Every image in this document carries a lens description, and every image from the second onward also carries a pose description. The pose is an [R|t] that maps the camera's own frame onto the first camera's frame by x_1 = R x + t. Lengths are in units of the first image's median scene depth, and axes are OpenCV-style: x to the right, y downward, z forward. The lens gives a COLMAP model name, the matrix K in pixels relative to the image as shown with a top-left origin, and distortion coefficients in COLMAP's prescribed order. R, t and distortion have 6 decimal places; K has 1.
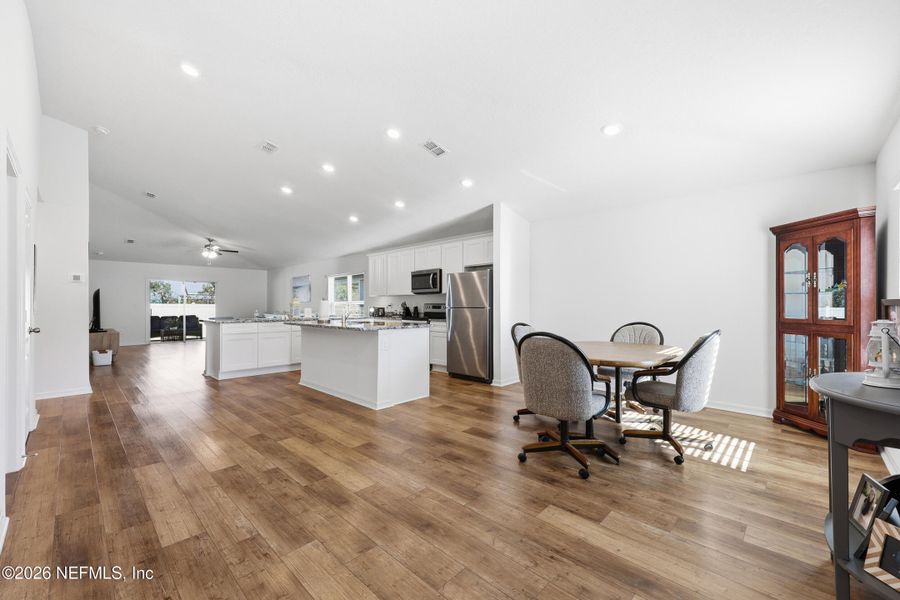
lens RADIAL K [[365.2, 0, 449.6], [0, 365.2, 303.7], [0, 0, 1]] dist [-0.000656, -0.000253]
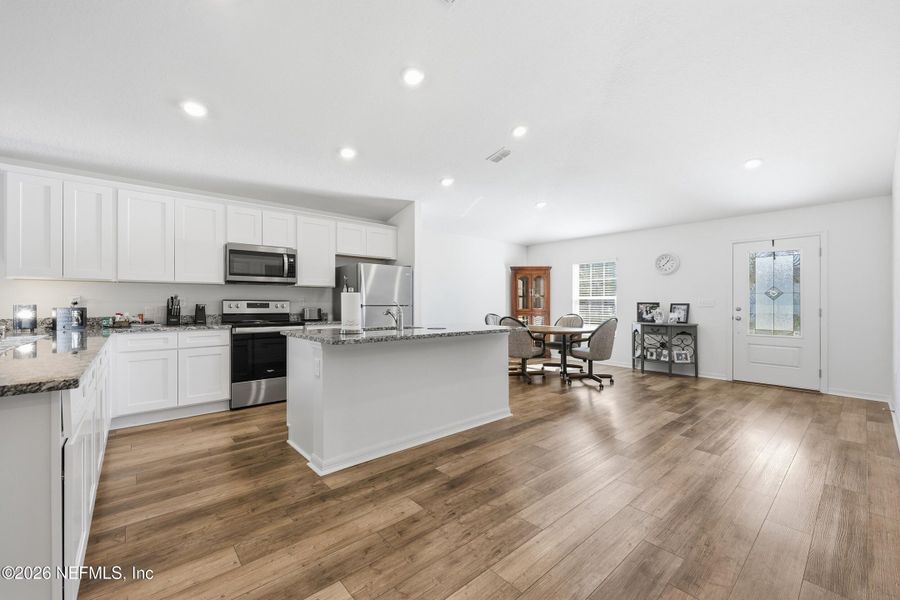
lens RADIAL K [[366.4, 0, 450.0], [0, 366.4, 300.0], [0, 0, 1]] dist [0.001803, 0.000173]
pose [[0.084228, 0.009160, 0.996404, -0.691429], [-0.005586, 0.999946, -0.008721, 0.003975], [-0.996431, -0.004832, 0.084274, 0.651197]]
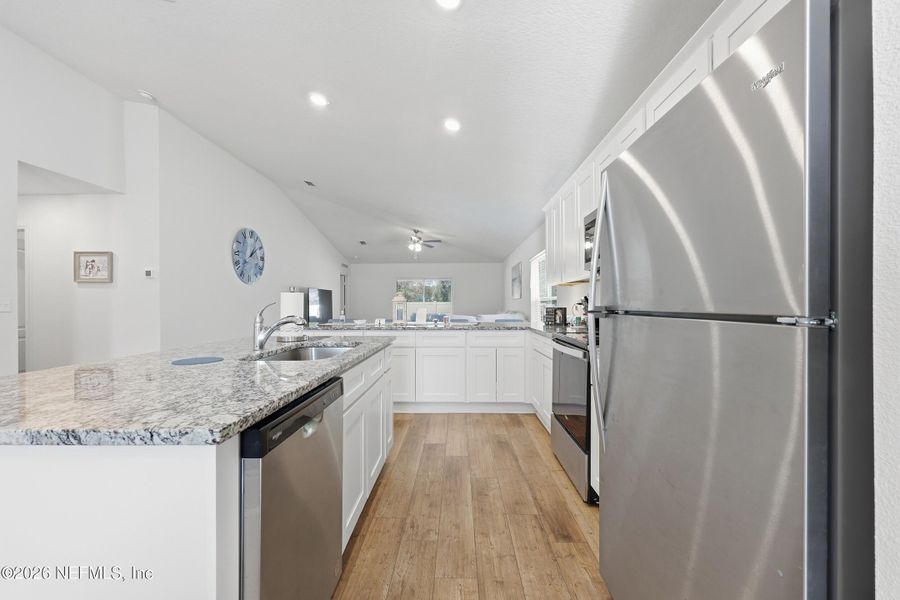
lens RADIAL K [[362.5, 0, 450.8], [0, 362.5, 302.1], [0, 0, 1]] dist [0.001803, 0.000160]
pose [[0.677859, -0.004275, -0.735179, 0.092263], [0.006090, 0.999981, -0.000200, 0.003016], [0.735166, -0.004342, 0.677873, 0.672825]]
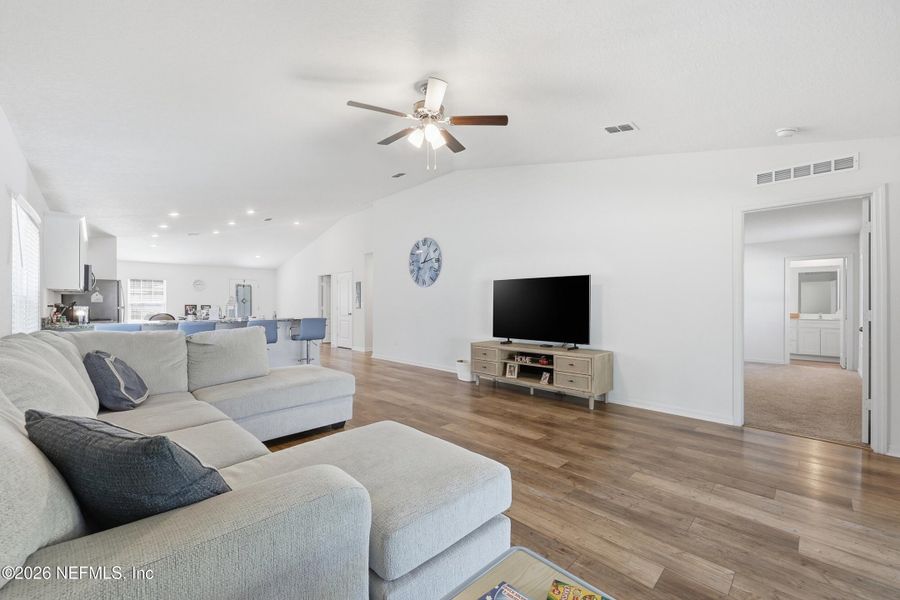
lens RADIAL K [[365.2, 0, 449.6], [0, 365.2, 303.7], [0, 0, 1]] dist [-0.000656, -0.000253]
pose [[-0.999478, 0.003940, 0.032072, -1.018468], [0.003815, 0.999985, -0.003937, 0.005872], [-0.032087, -0.003813, -0.999478, 1.940062]]
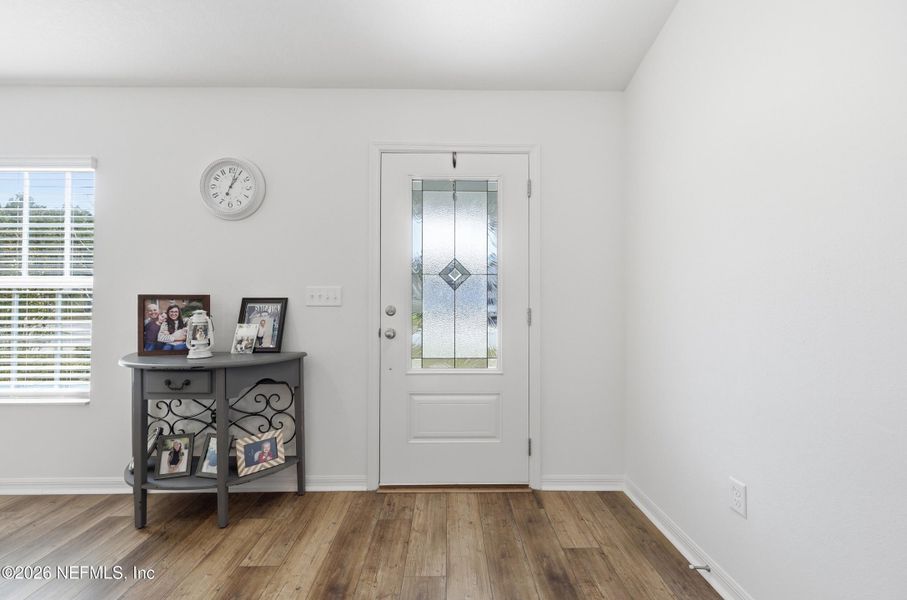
lens RADIAL K [[375.6, 0, 453.5], [0, 375.6, 300.0], [0, 0, 1]] dist [0.000007, -0.000004]
pose [[-0.708981, -0.002013, 0.705225, -0.111608], [-0.003768, 0.999992, -0.000934, 0.002925], [-0.705217, -0.003319, -0.708983, 0.286752]]
